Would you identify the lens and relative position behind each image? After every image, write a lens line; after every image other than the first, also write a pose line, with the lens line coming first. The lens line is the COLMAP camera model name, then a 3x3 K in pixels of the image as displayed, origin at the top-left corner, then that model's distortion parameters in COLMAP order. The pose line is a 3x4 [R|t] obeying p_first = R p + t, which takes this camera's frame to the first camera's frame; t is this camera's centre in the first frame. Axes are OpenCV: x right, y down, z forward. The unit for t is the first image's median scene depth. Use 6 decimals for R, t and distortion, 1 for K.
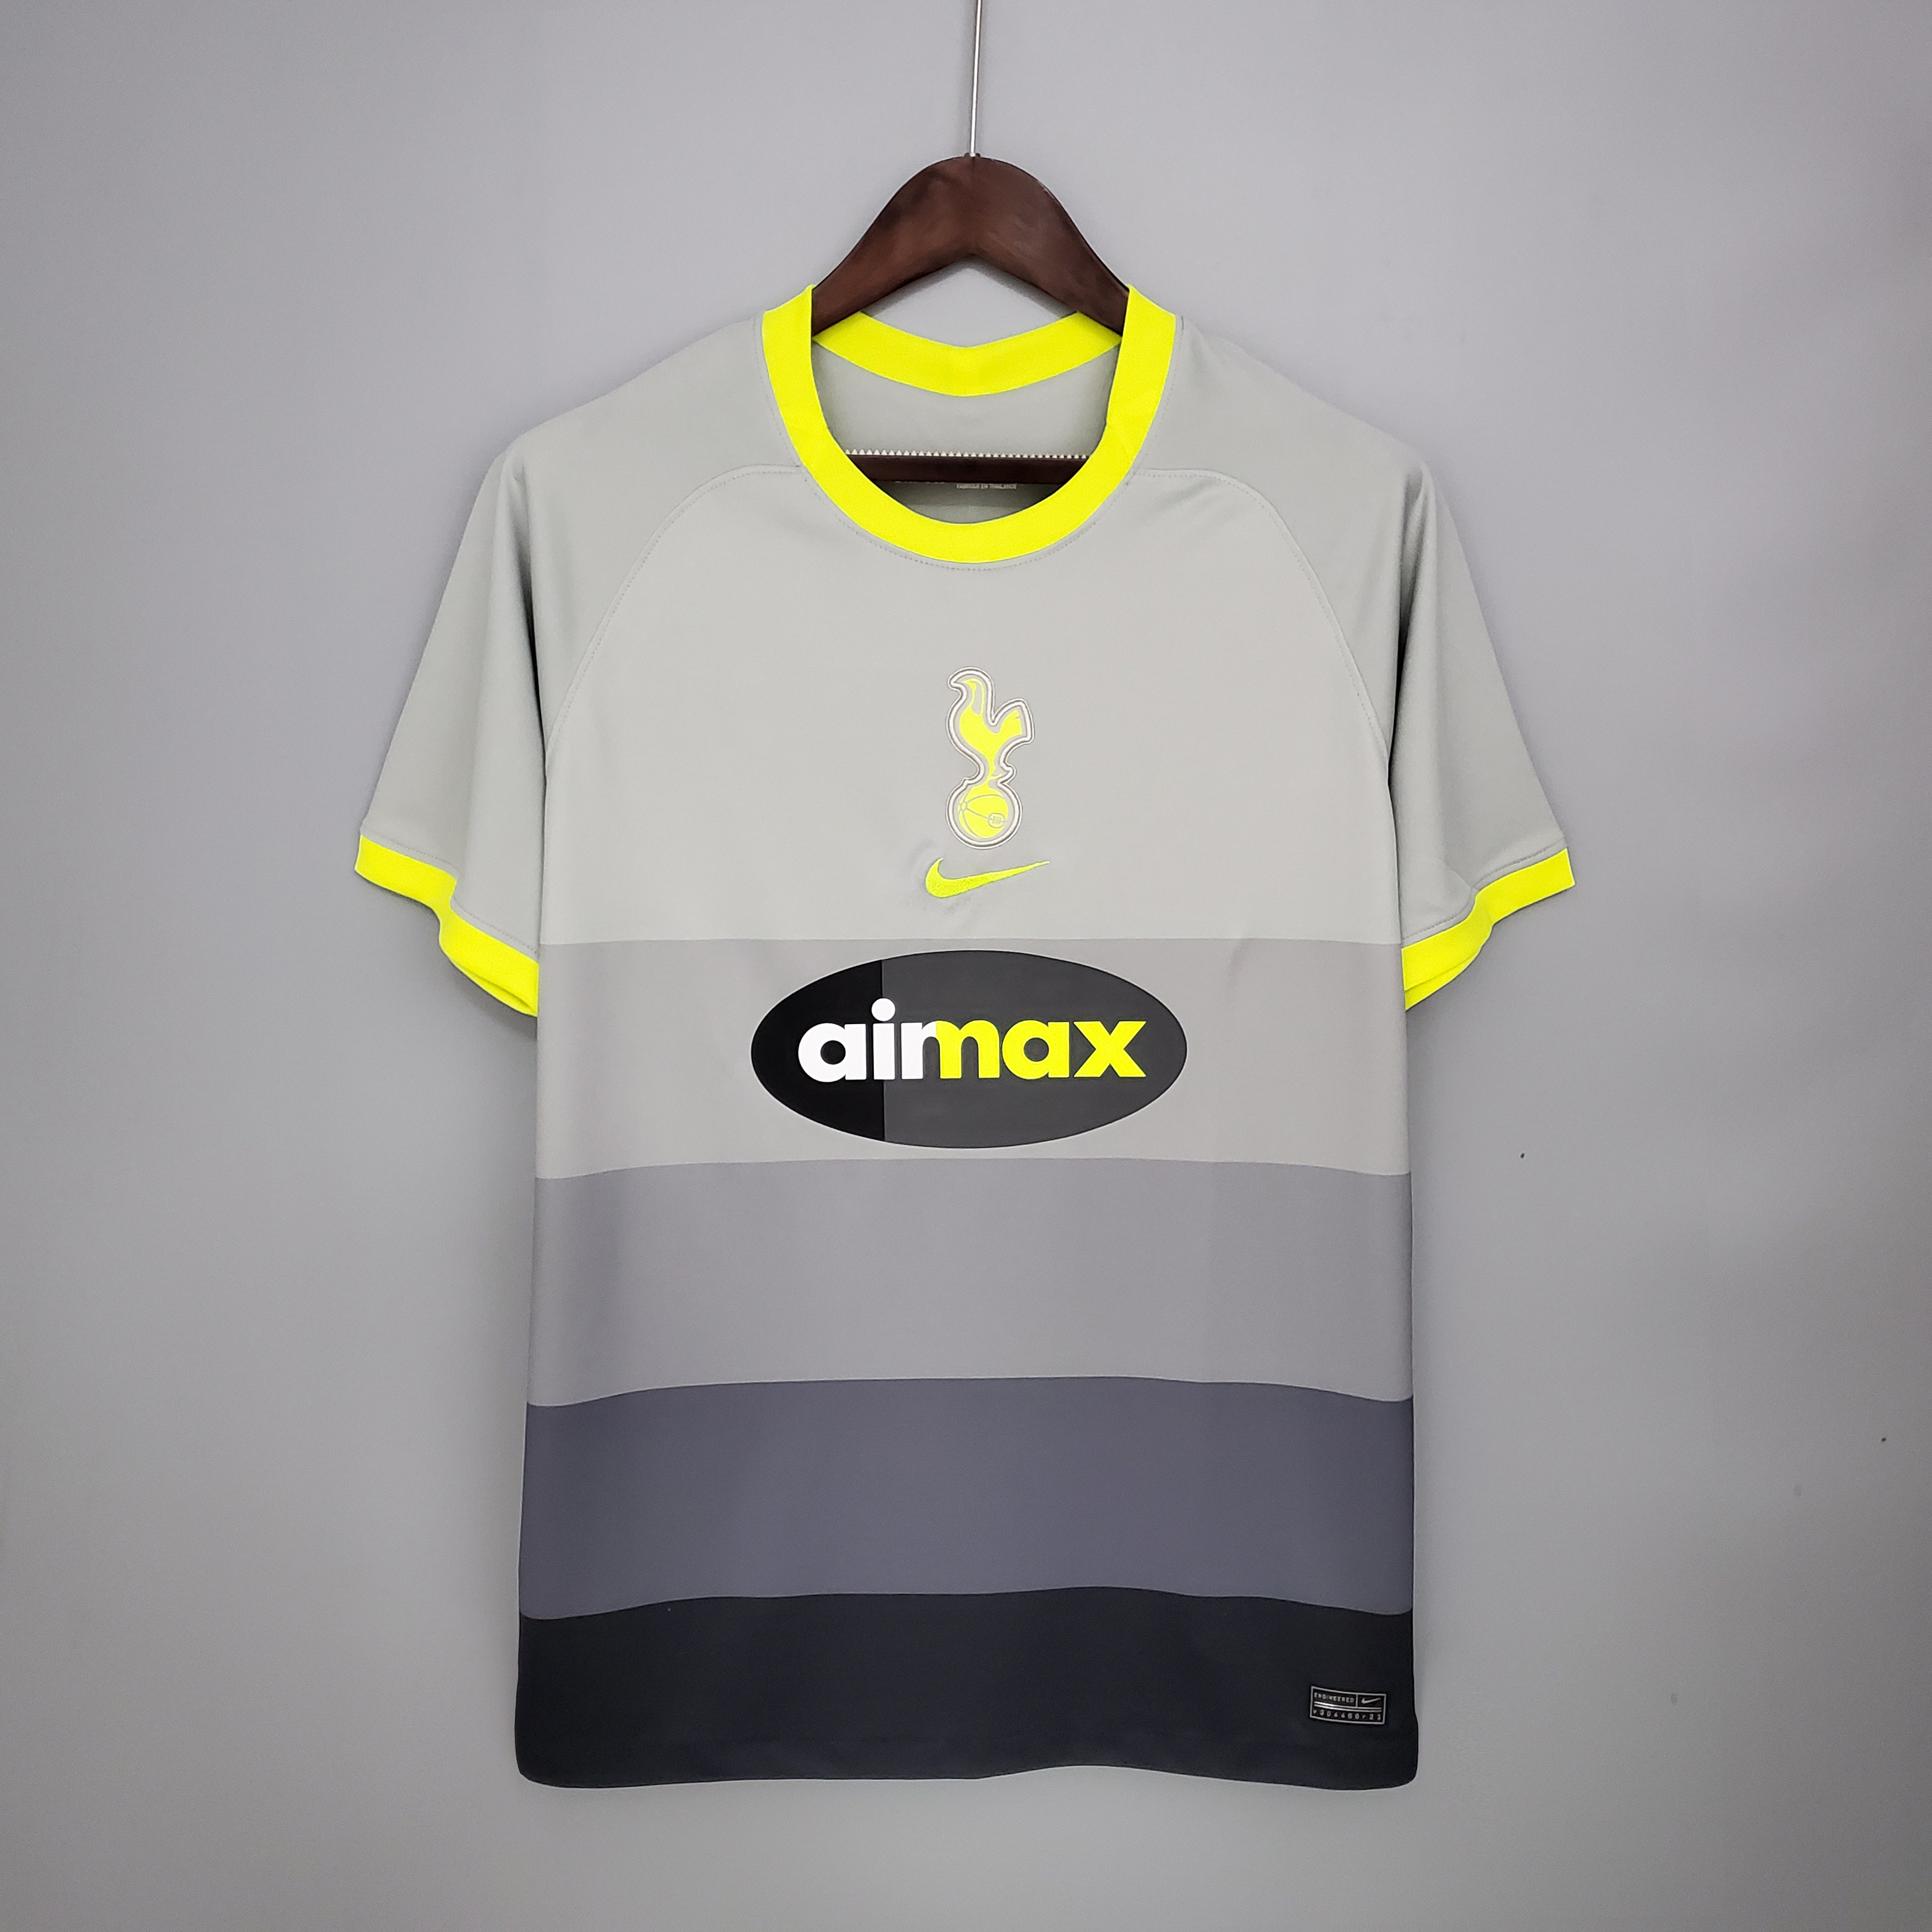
lens RADIAL K [[1993.5, 0, 971.4], [0, 1993.5, 940.6], [0, 0, 1]] dist [0.185373, -0.469316]
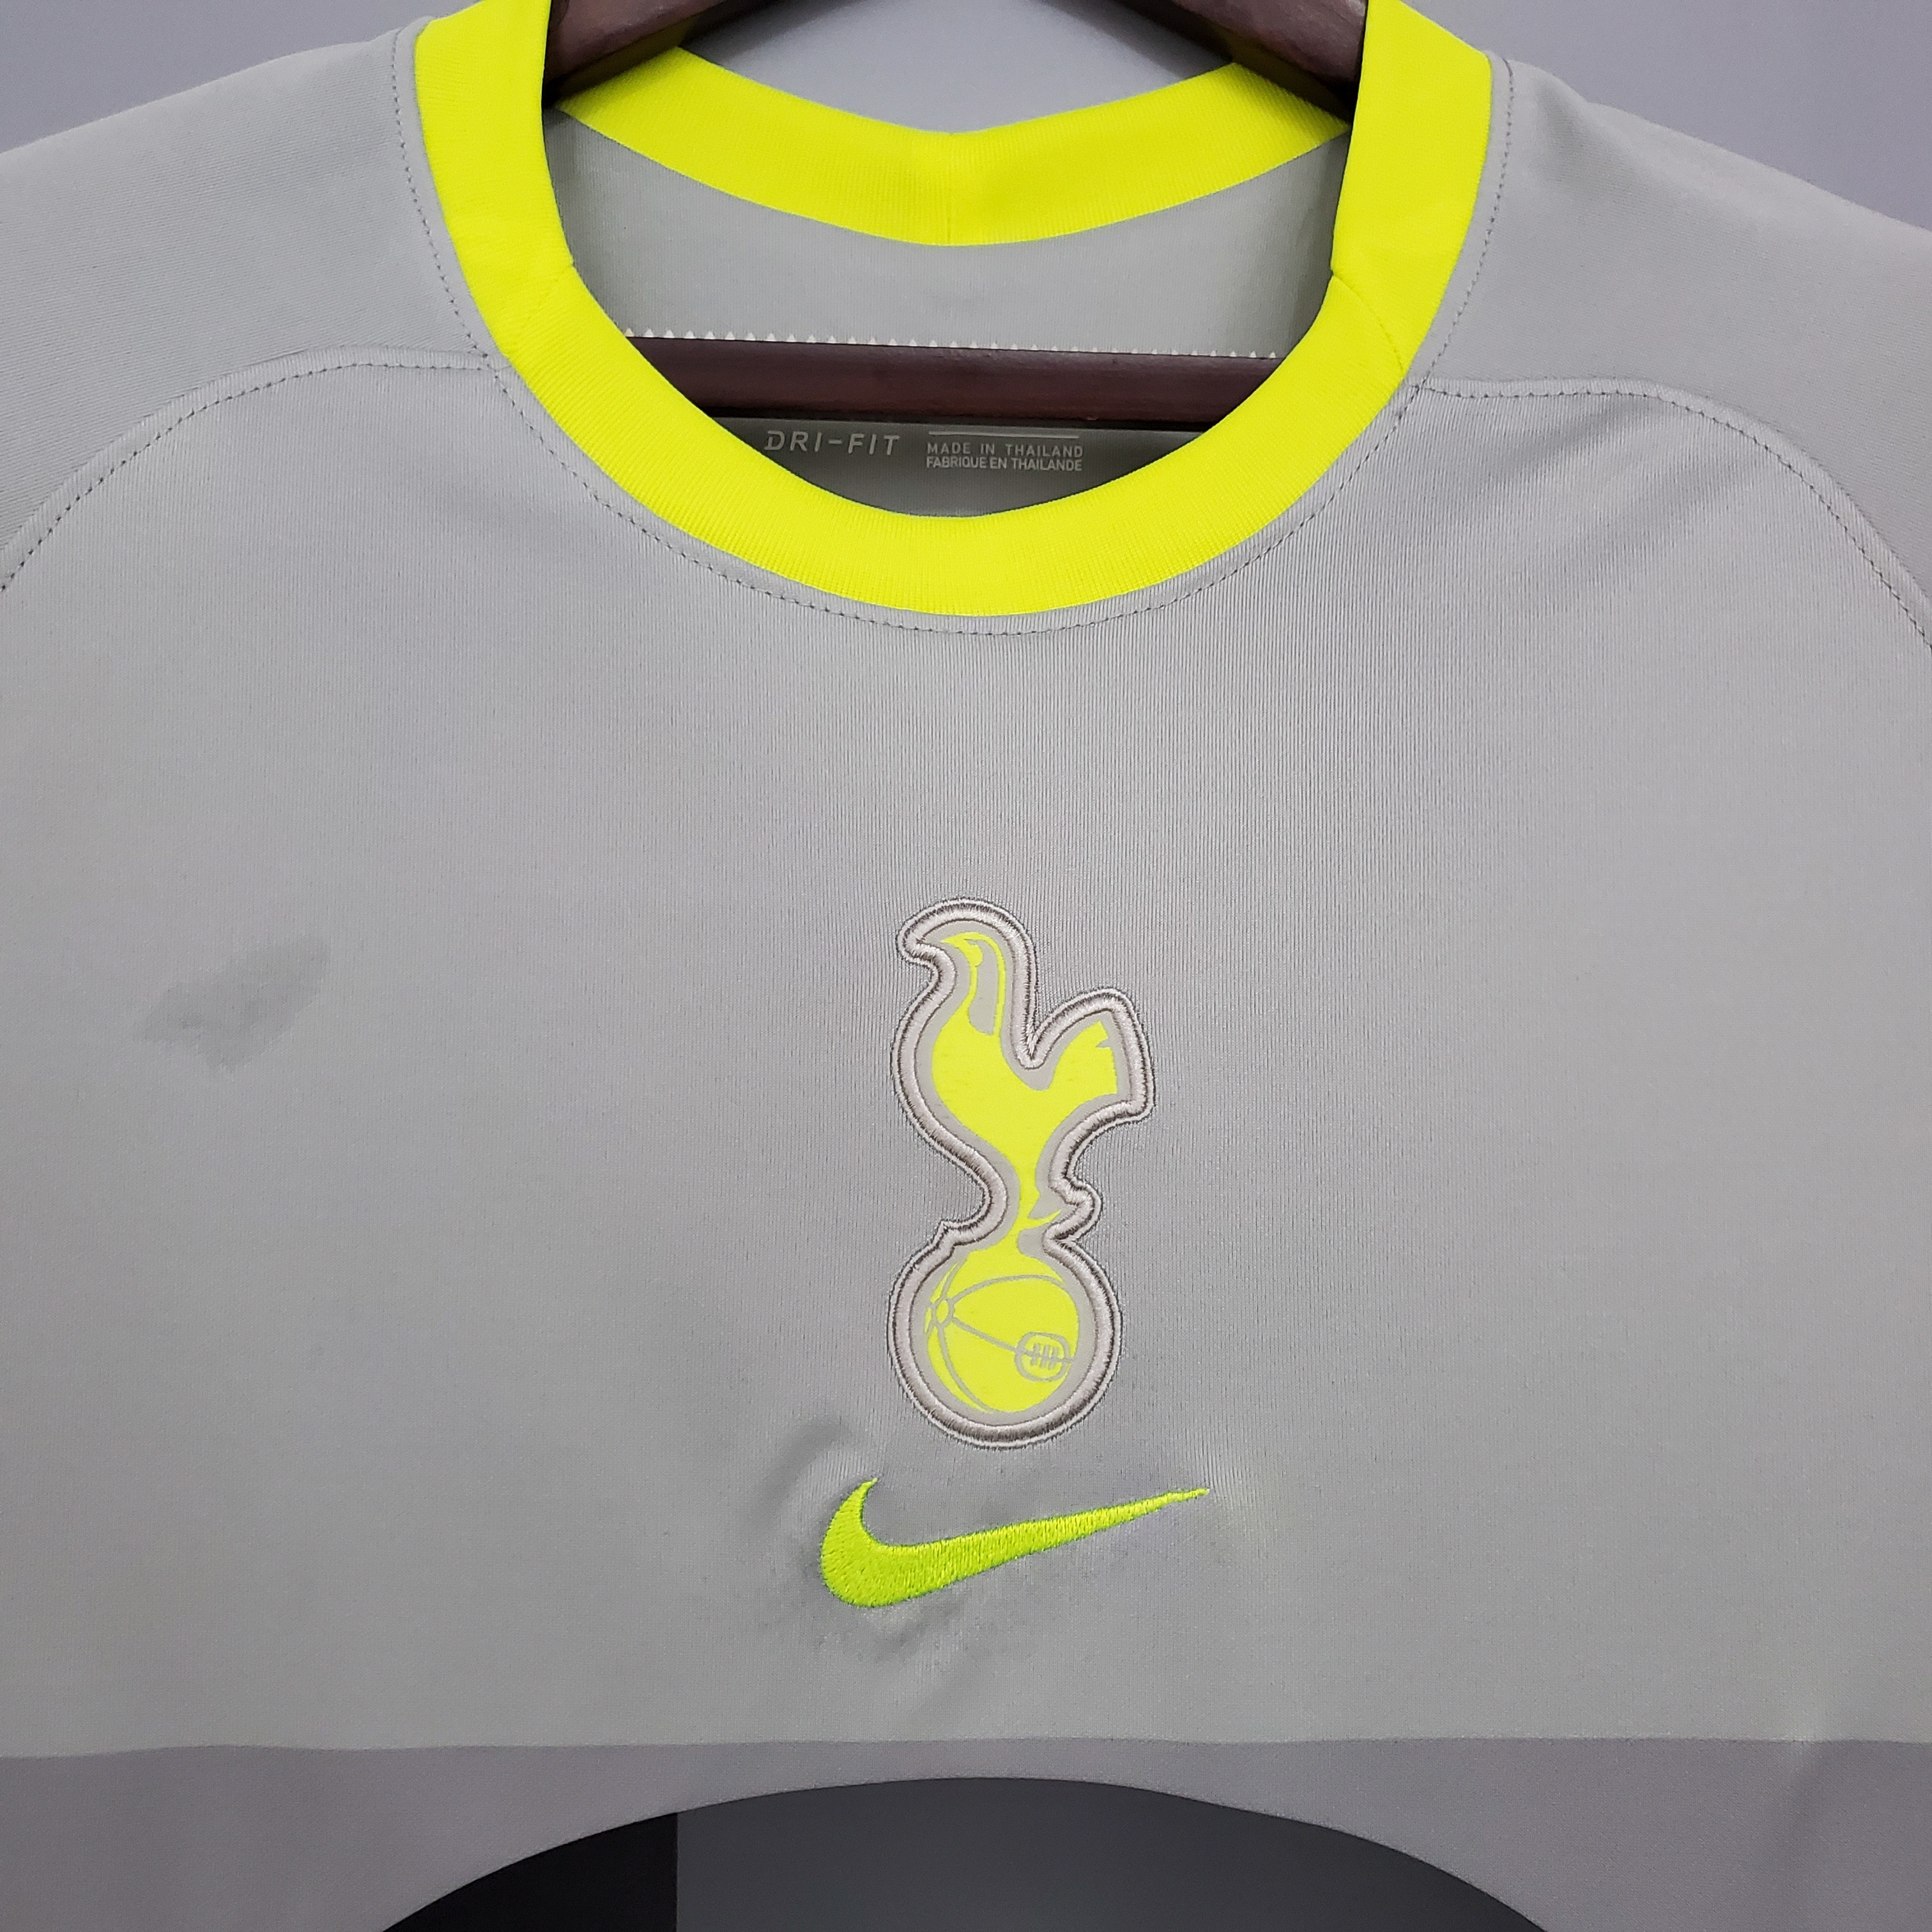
lens RADIAL K [[1993.5, 0, 971.4], [0, 1993.5, 940.6], [0, 0, 1]] dist [0.185373, -0.469316]
pose [[0.999537, 0.008023, 0.029358, -0.009312], [-0.001344, 0.975327, -0.220763, -0.053956], [-0.030405, 0.220621, 0.974886, 0.664417]]
